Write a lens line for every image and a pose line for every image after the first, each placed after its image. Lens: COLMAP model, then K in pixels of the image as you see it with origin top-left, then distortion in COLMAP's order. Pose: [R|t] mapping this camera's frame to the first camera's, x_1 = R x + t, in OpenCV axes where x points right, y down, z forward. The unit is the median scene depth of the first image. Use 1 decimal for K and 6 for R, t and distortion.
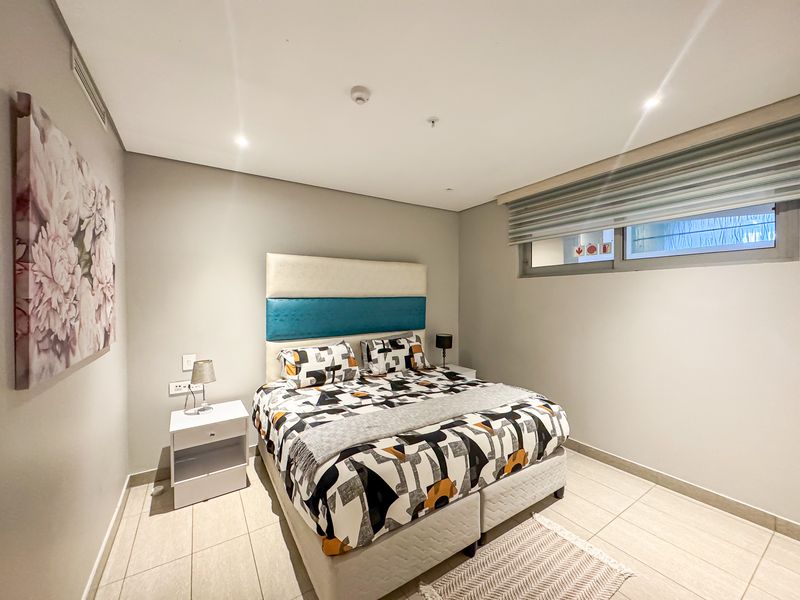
lens RADIAL K [[318.2, 0, 400.0], [0, 318.2, 300.0], [0, 0, 1]] dist [-0.002187, -0.000248]
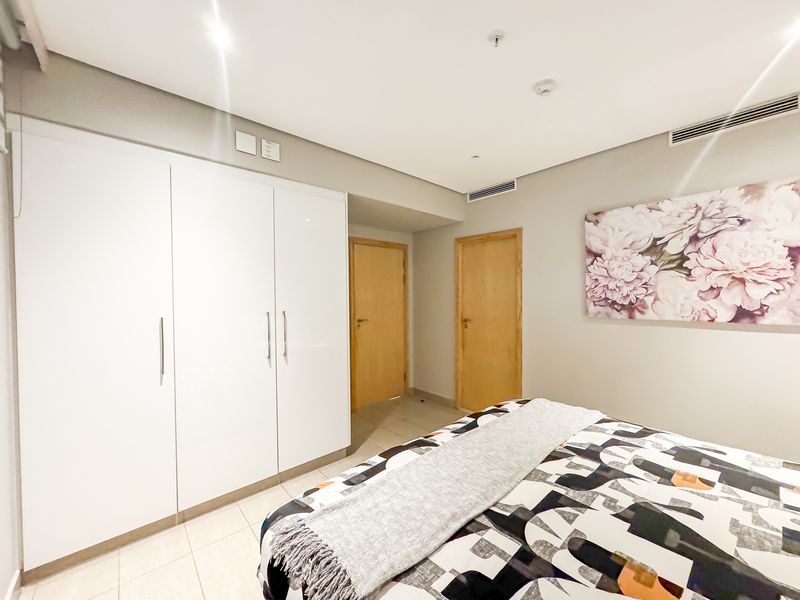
lens RADIAL K [[318.2, 0, 400.0], [0, 318.2, 300.0], [0, 0, 1]] dist [-0.002187, -0.000248]
pose [[-0.988528, 0.021083, -0.149556, 0.168581], [0.016387, 0.999335, 0.032563, 0.011462], [0.150143, 0.029738, -0.988217, 1.470187]]
